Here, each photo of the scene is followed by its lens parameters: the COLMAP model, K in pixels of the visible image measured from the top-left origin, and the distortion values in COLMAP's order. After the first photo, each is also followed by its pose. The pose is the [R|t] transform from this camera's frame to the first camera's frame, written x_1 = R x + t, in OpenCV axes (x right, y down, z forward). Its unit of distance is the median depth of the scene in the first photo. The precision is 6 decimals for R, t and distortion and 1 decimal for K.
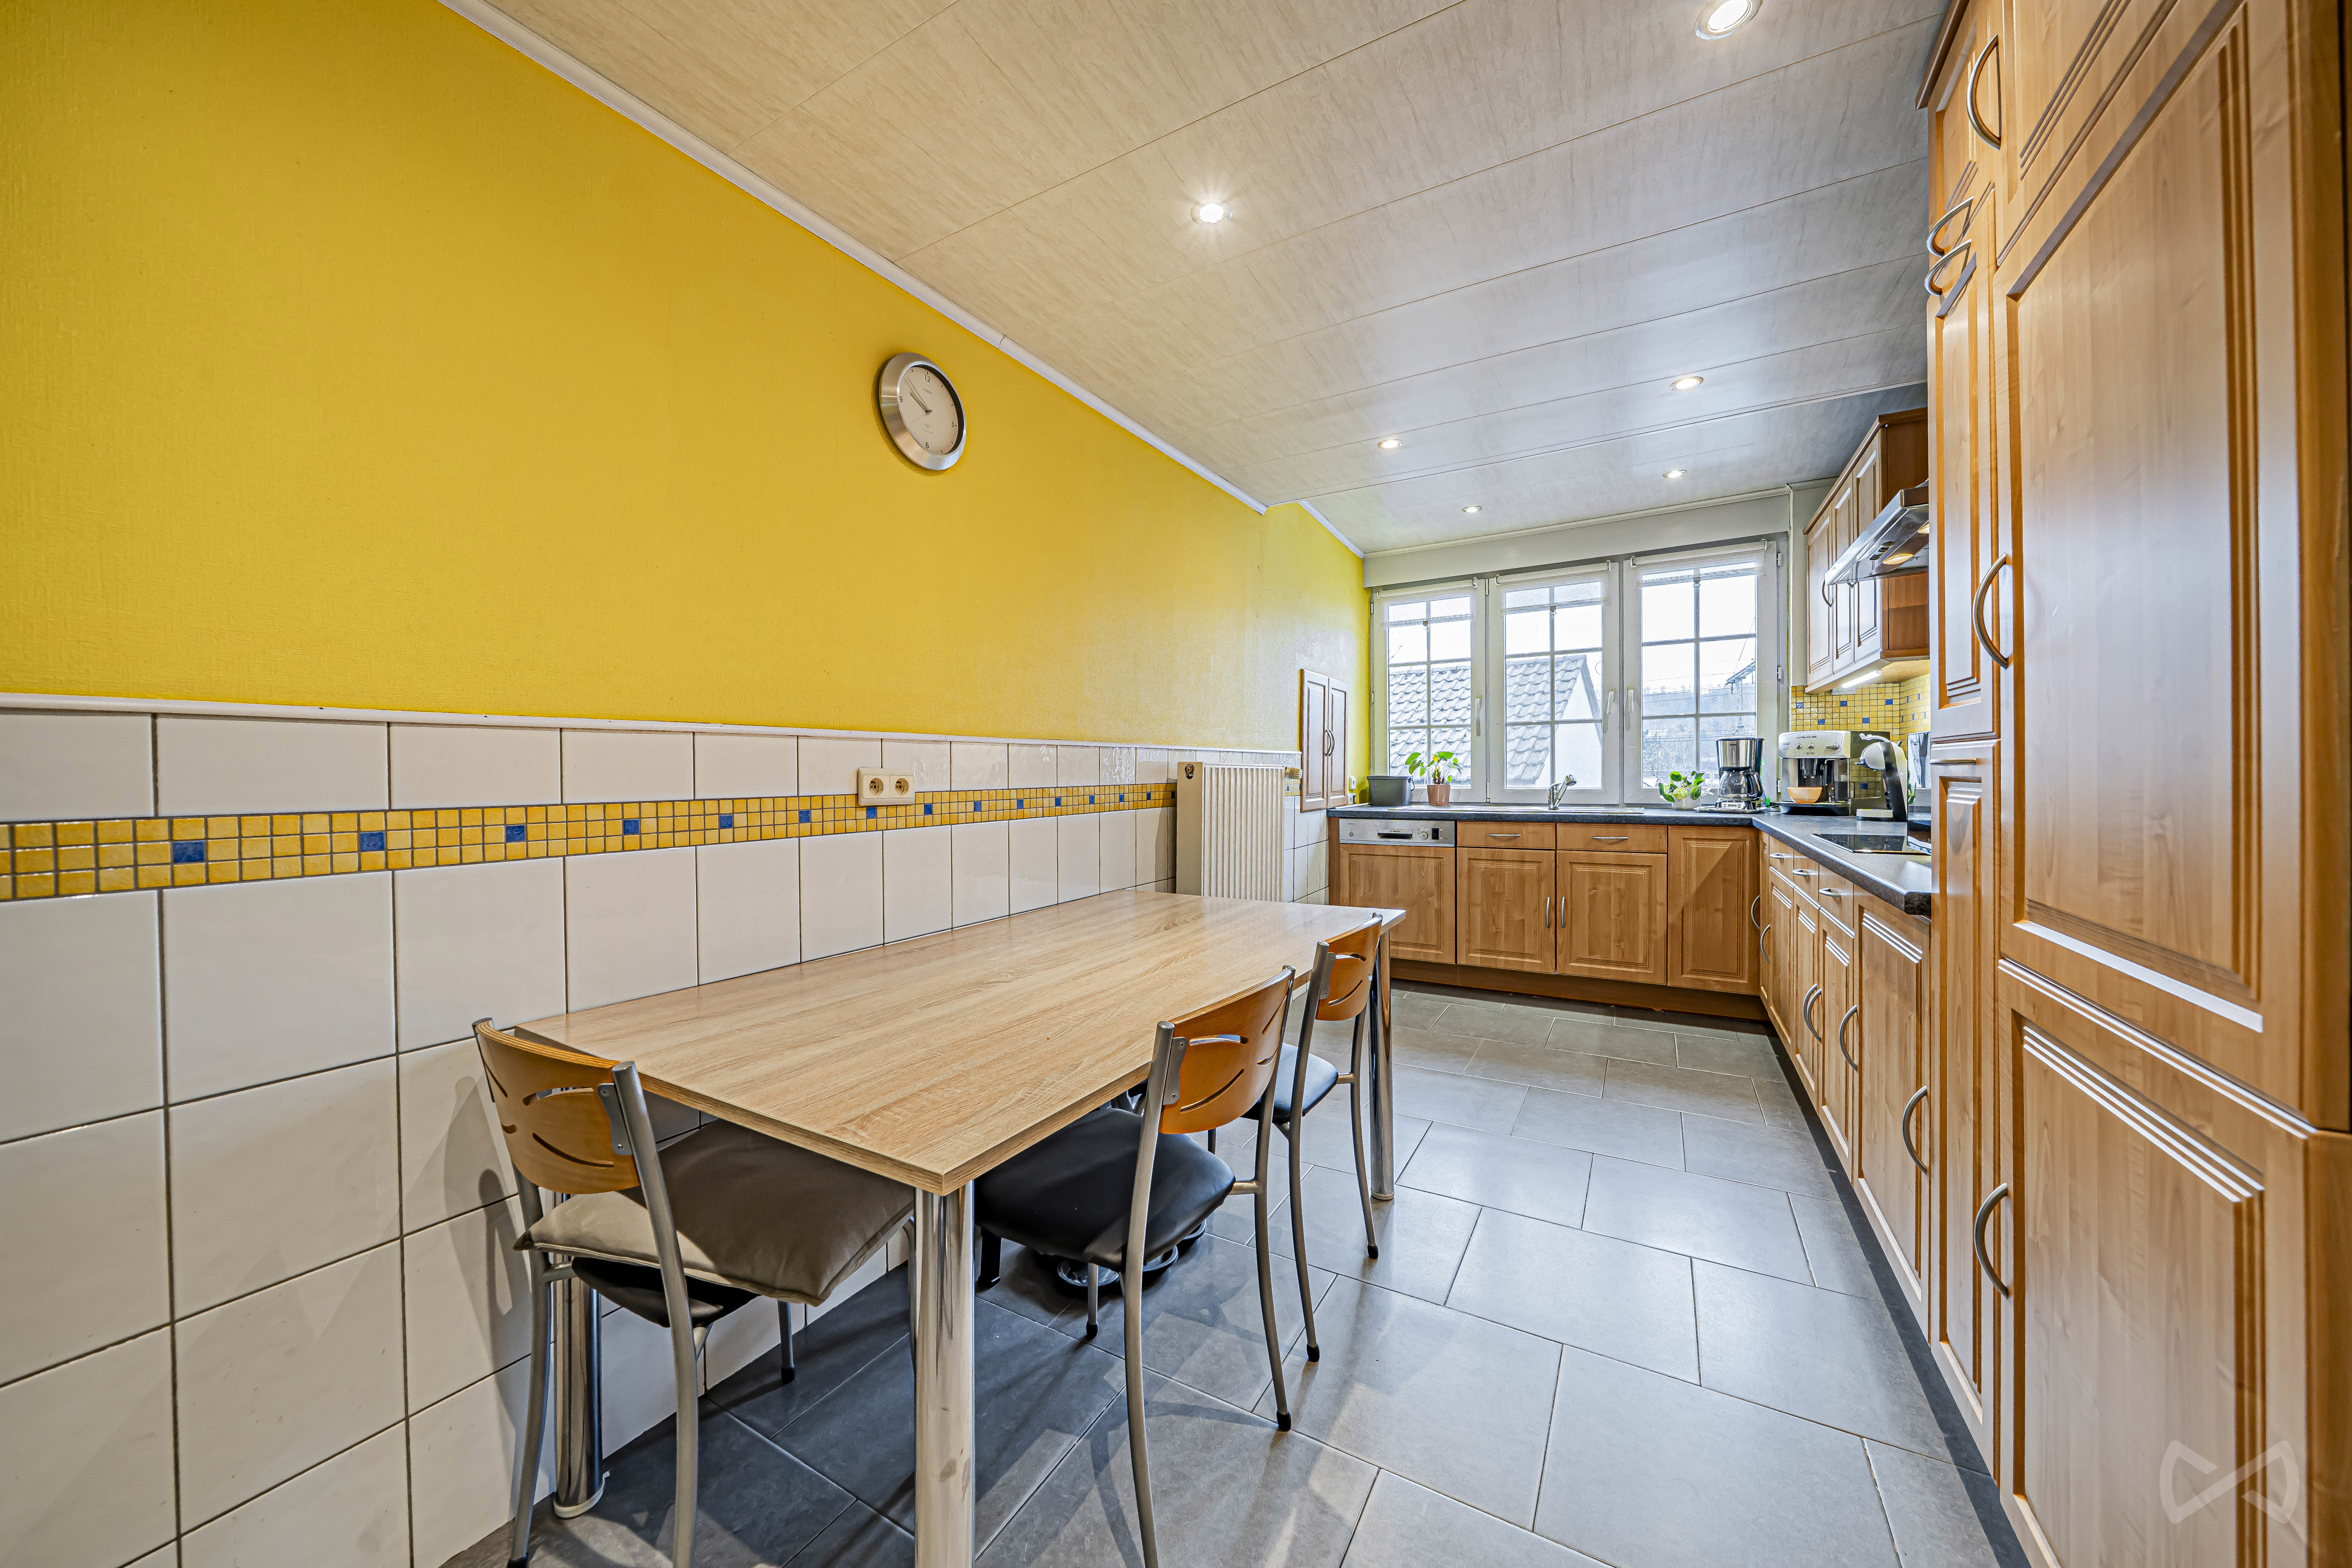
lens RADIAL K [[805.4, 0, 1183.6], [0, 805.4, 776.1], [0, 0, 1]] dist [-0.008374, 0.000096]
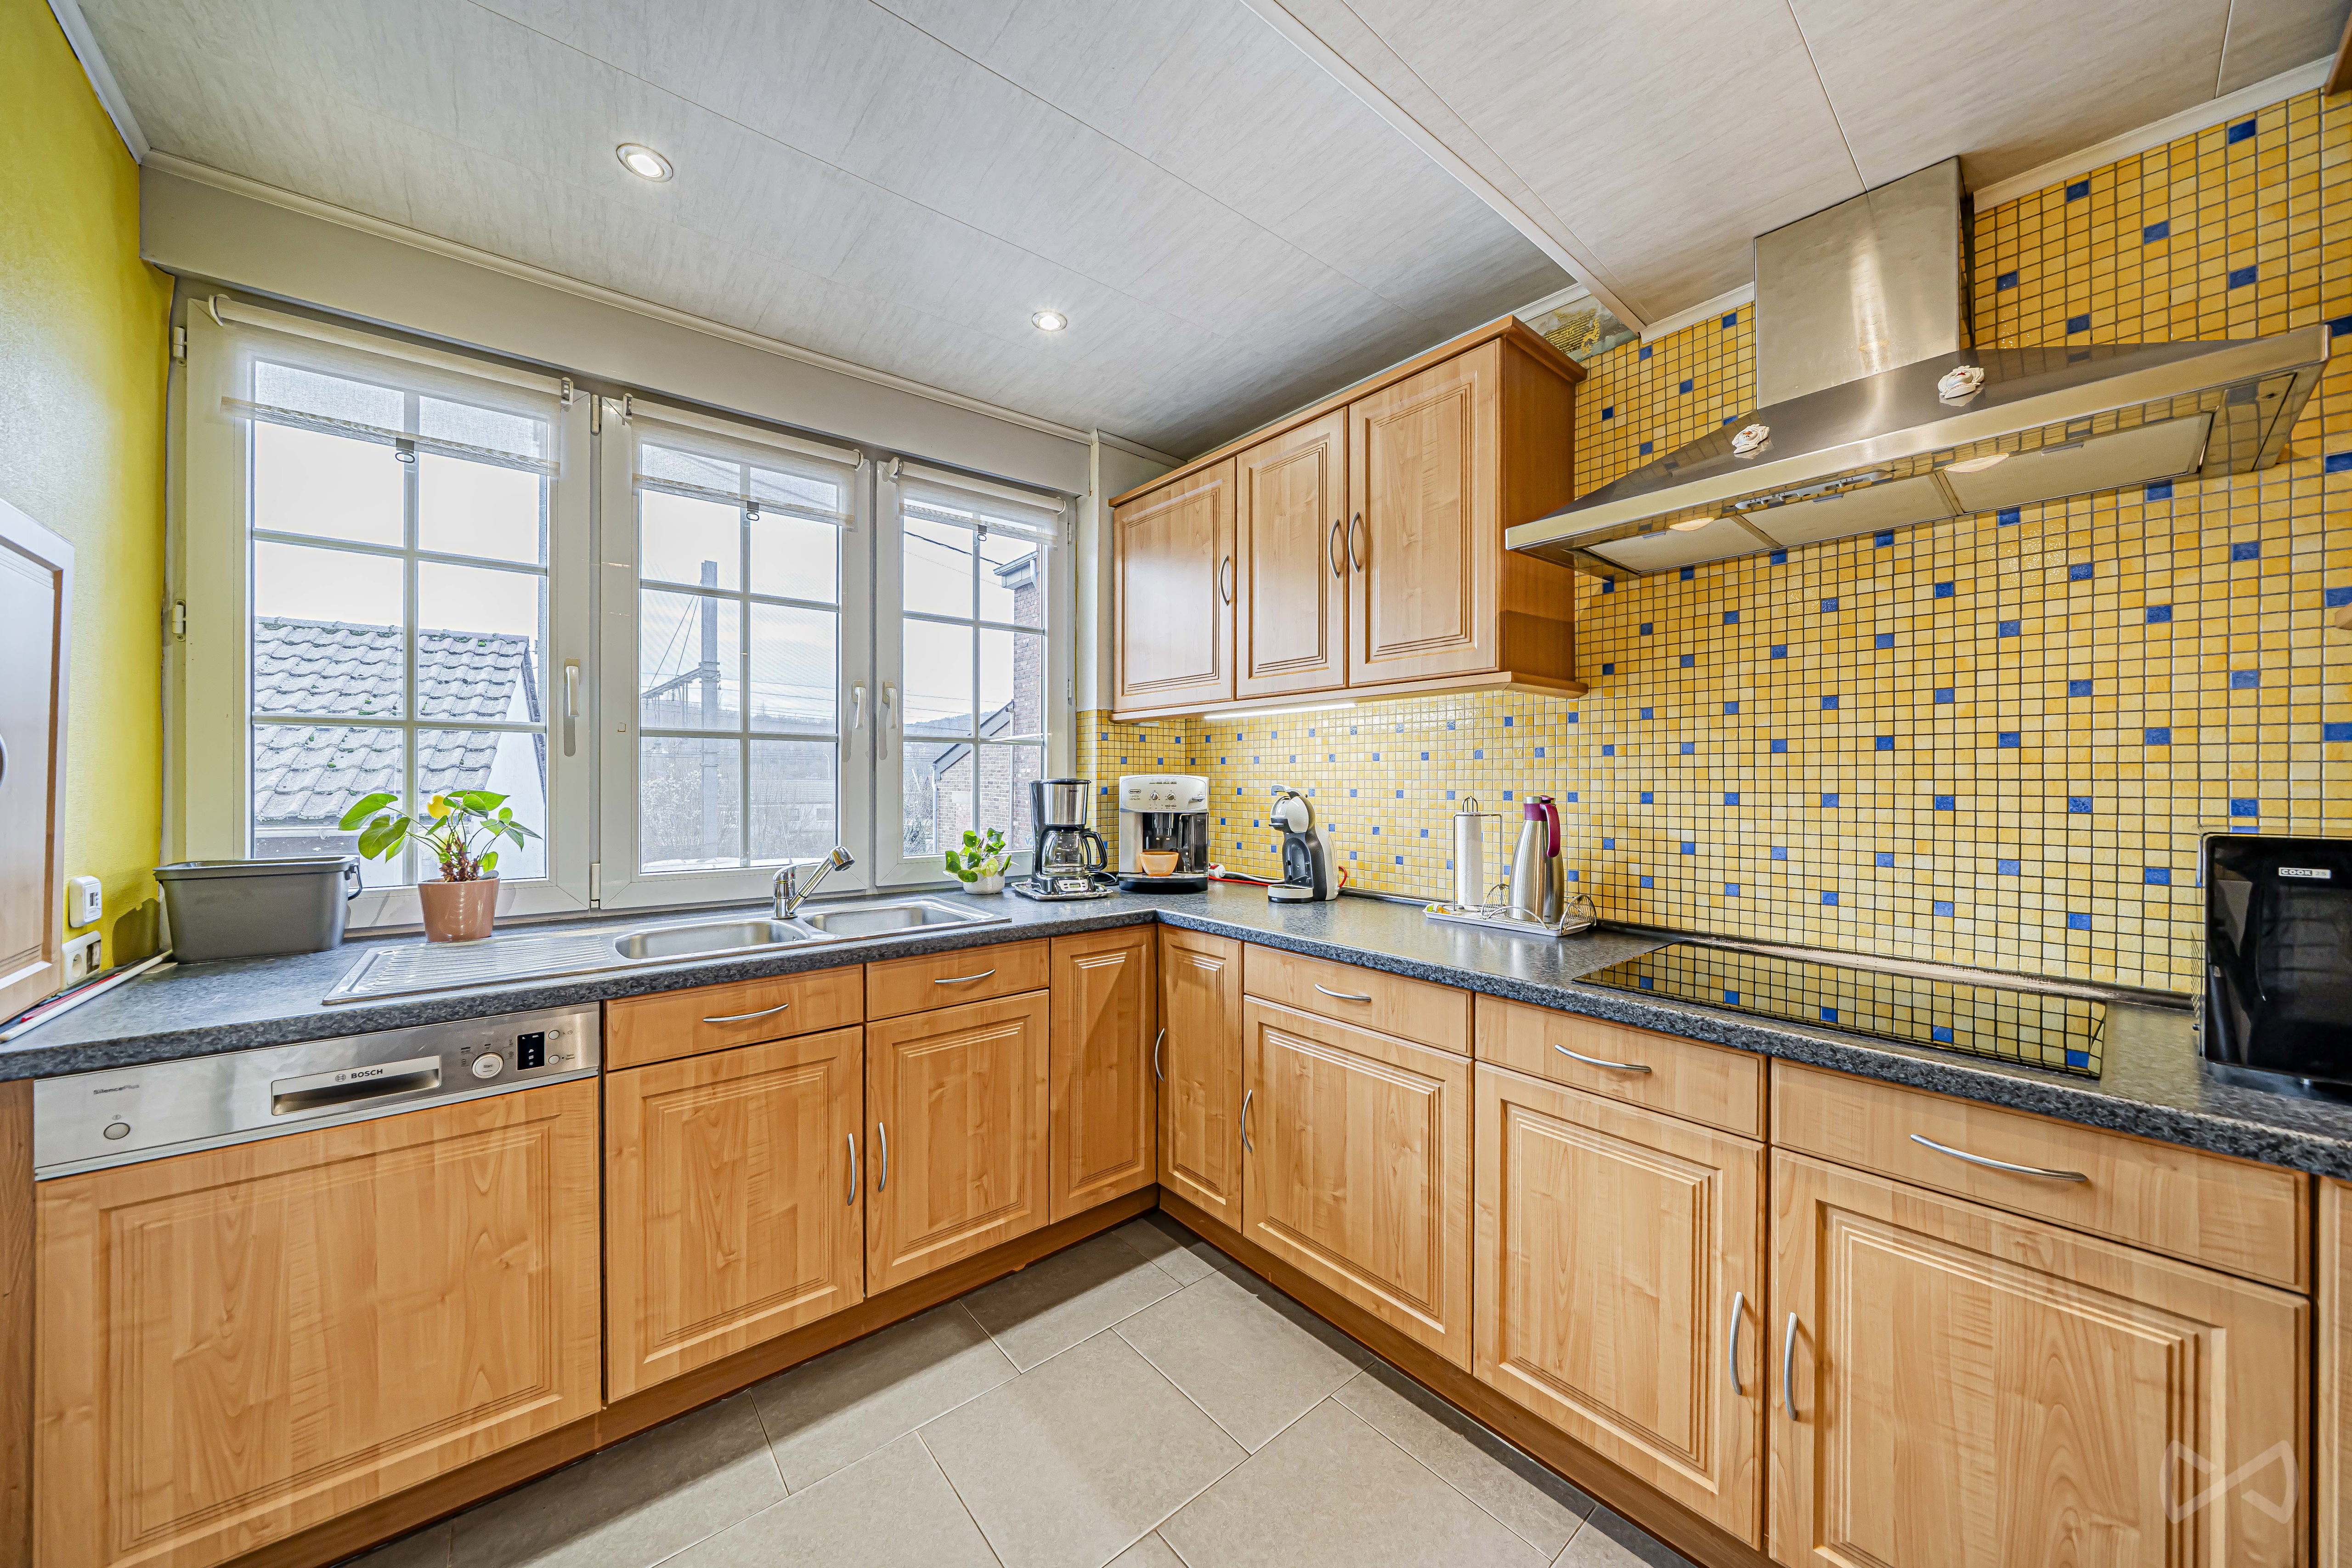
lens RADIAL K [[805.4, 0, 1185.3], [0, 805.4, 786.9], [0, 0, 1]] dist [-0.008374, 0.000096]
pose [[0.343665, 0.006492, 0.939070, 0.099395], [-0.001441, 0.999979, -0.006385, -0.036911], [-0.939091, 0.000841, 0.343667, 0.661865]]
